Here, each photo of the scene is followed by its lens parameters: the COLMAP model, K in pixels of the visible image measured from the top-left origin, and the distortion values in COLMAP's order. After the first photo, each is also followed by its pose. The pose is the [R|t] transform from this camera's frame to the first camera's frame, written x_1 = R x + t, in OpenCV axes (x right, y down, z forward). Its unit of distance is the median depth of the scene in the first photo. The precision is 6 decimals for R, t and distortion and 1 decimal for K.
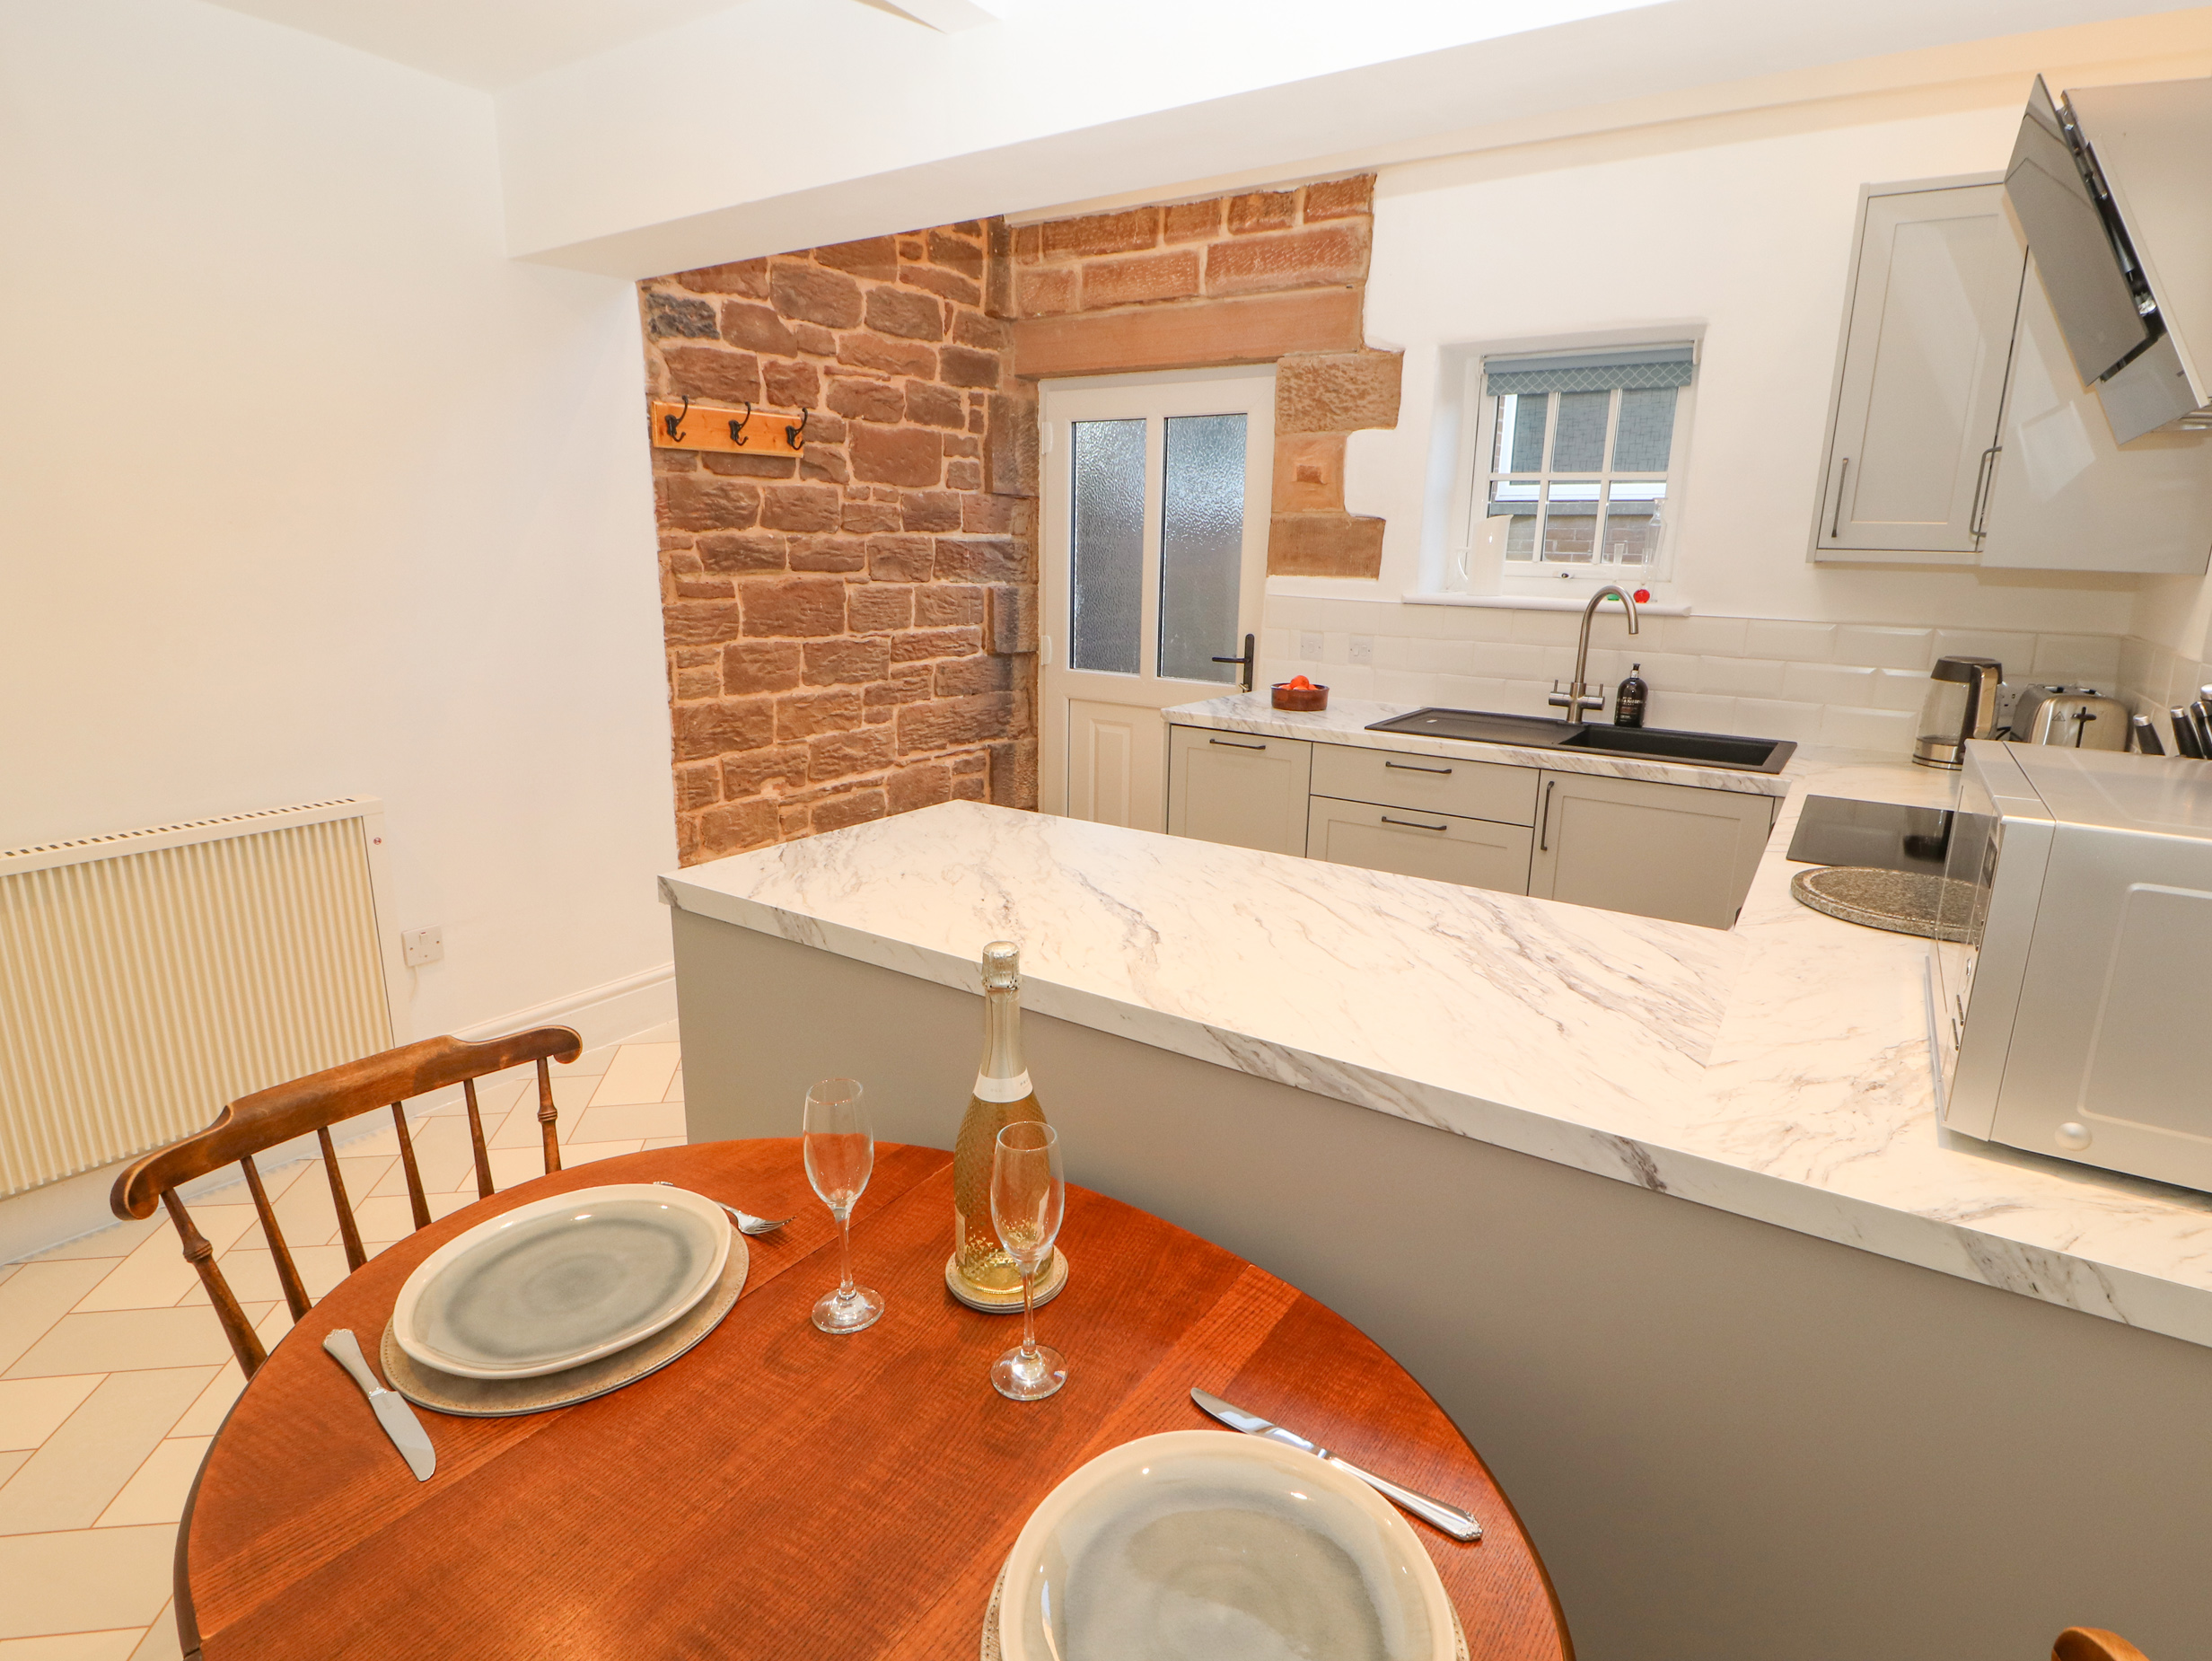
lens RADIAL K [[1146.8, 0, 1105.5], [0, 1146.8, 821.9], [0, 0, 1]] dist [0.000894, -0.014048]
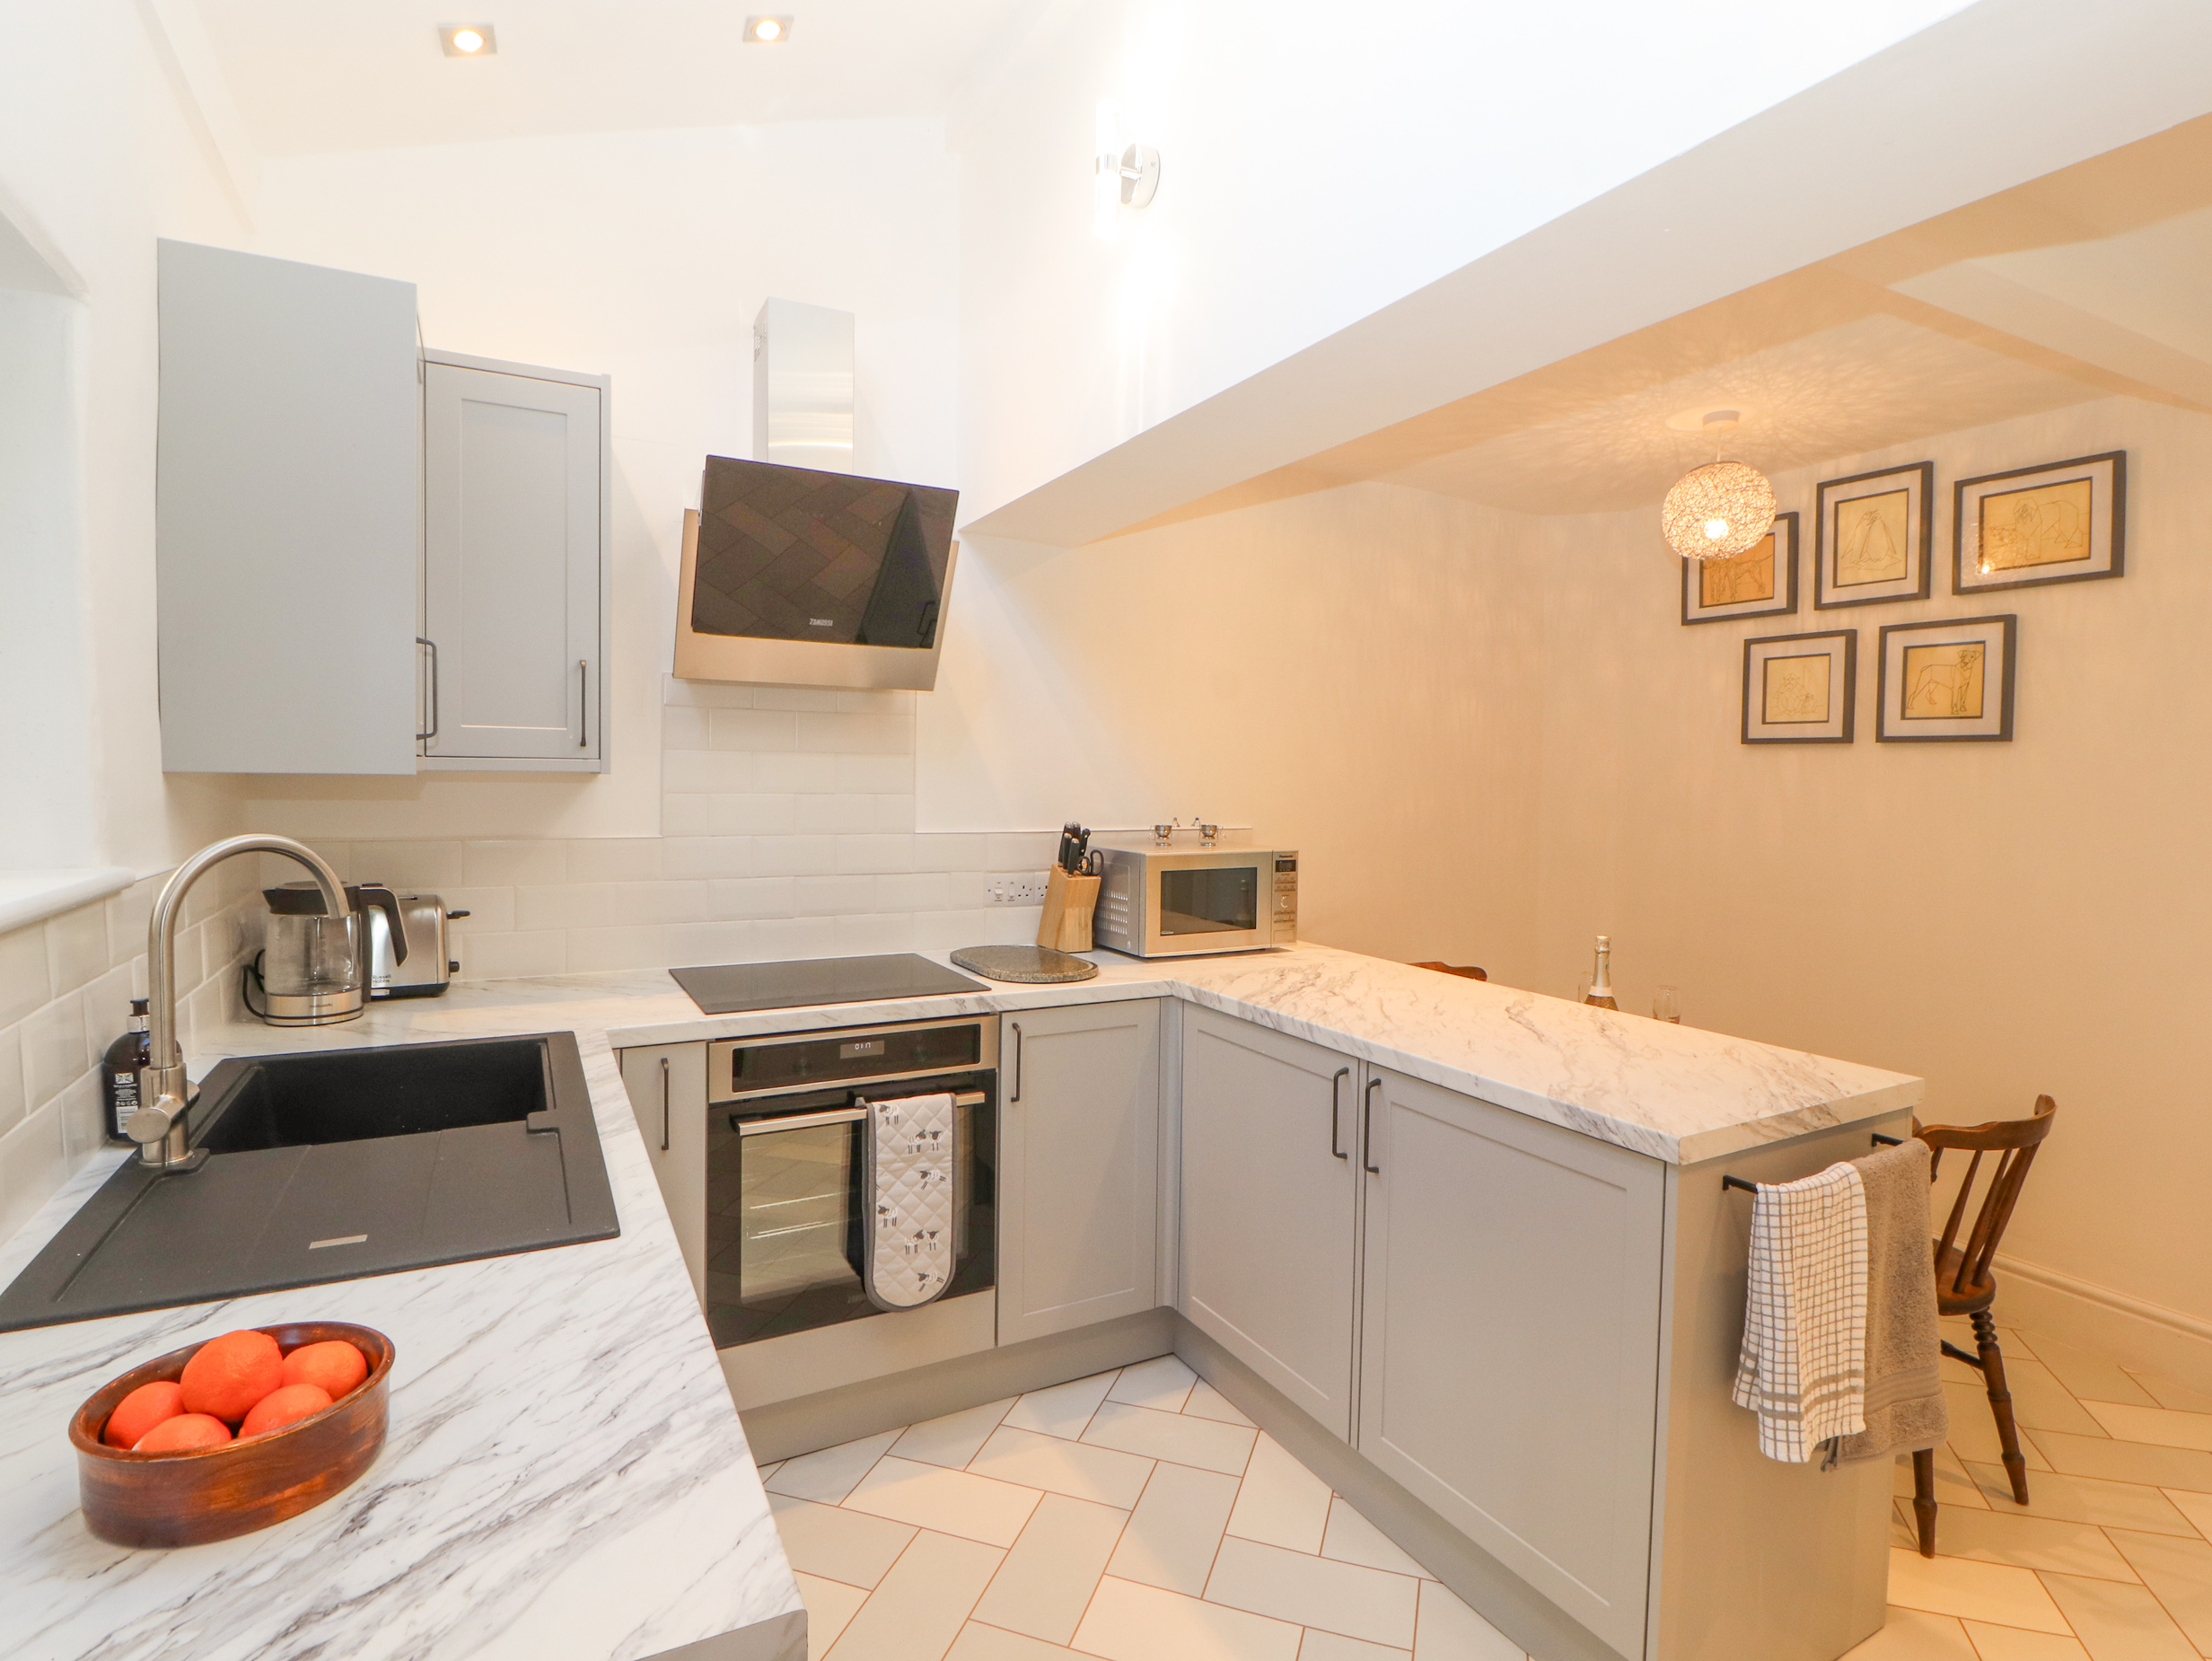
lens RADIAL K [[1146.8, 0, 1102.6], [0, 1146.8, 828.7], [0, 0, 1]] dist [0.000894, -0.014048]
pose [[0.868395, 0.010546, -0.495761, 0.808638], [-0.106700, 0.980328, -0.166046, -0.146921], [0.484257, 0.197091, 0.852438, 0.651420]]
